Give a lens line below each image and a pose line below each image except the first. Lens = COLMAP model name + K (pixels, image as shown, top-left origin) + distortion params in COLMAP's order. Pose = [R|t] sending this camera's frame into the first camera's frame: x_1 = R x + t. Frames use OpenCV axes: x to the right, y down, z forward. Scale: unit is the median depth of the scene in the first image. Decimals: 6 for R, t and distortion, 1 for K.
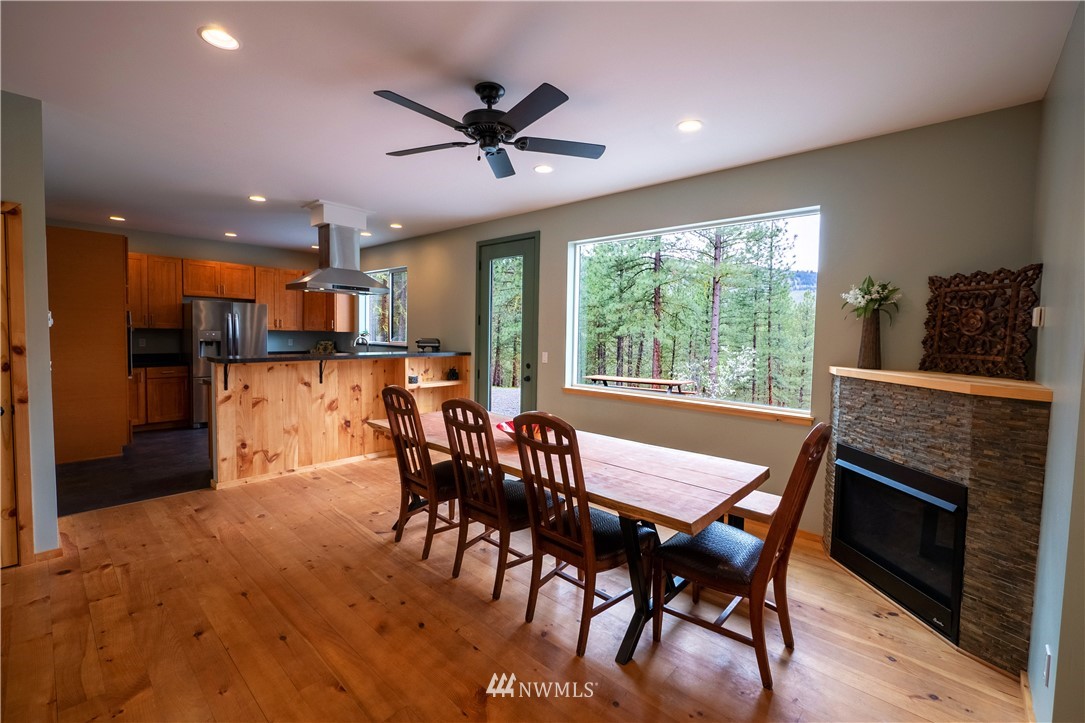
lens RADIAL K [[459.5, 0, 545.9], [0, 459.5, 354.4], [0, 0, 1]] dist [-0.005070, 0.000075]
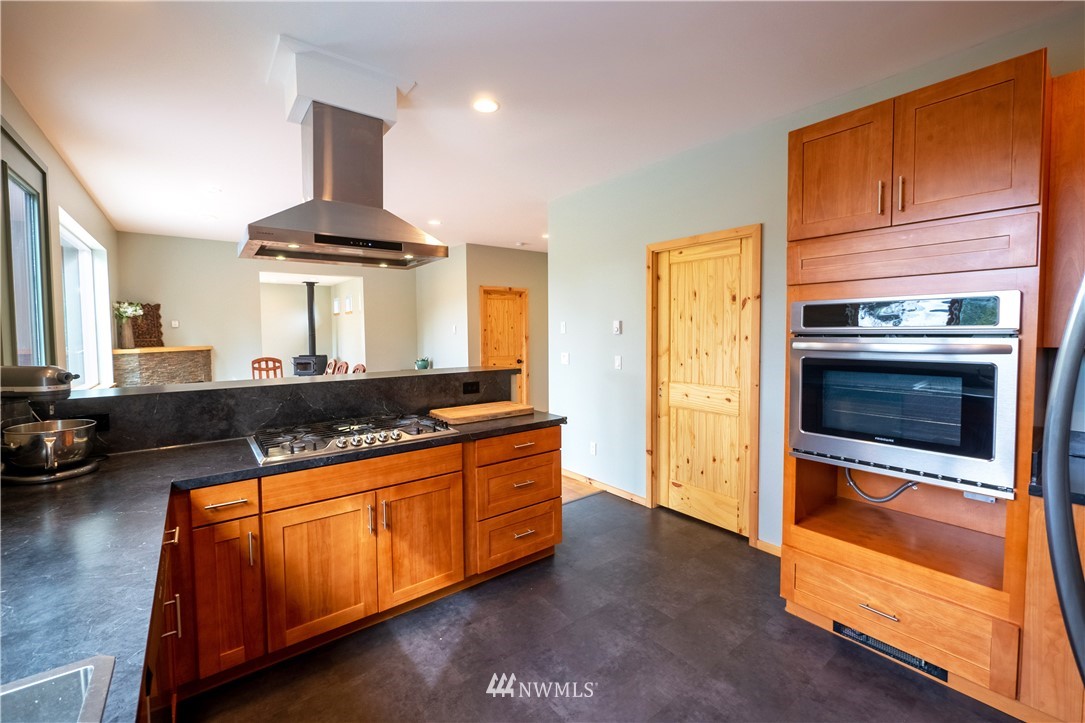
lens RADIAL K [[452.8, 0, 544.4], [0, 452.8, 353.2], [0, 0, 1]] dist [-0.006200, 0.000432]
pose [[-0.983559, -0.023276, 0.179082, -0.944684], [-0.004327, 0.994411, 0.105487, -0.111354], [-0.180537, 0.102978, -0.978163, 1.821477]]
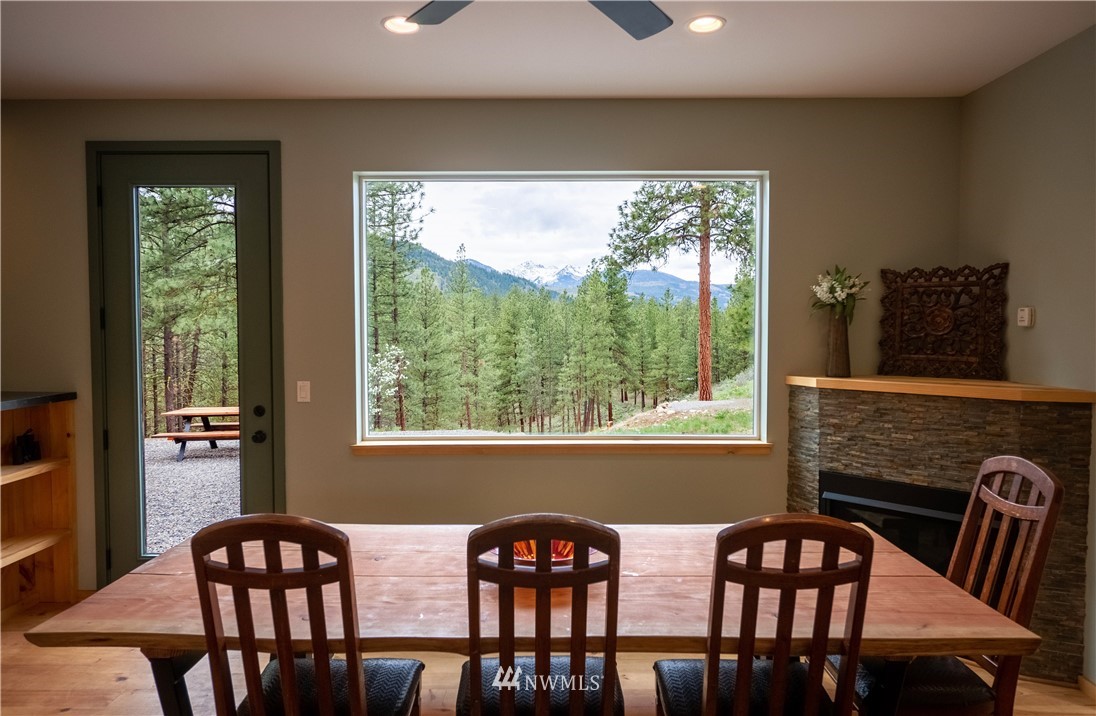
lens RADIAL K [[678.2, 0, 554.3], [0, 678.2, 350.8], [0, 0, 1]] dist [-0.001809, 0.000961]
pose [[0.744948, -0.045711, 0.665555, -0.361760], [0.050491, 0.998652, 0.012073, -0.041344], [-0.665209, 0.024611, 0.746251, 0.309913]]
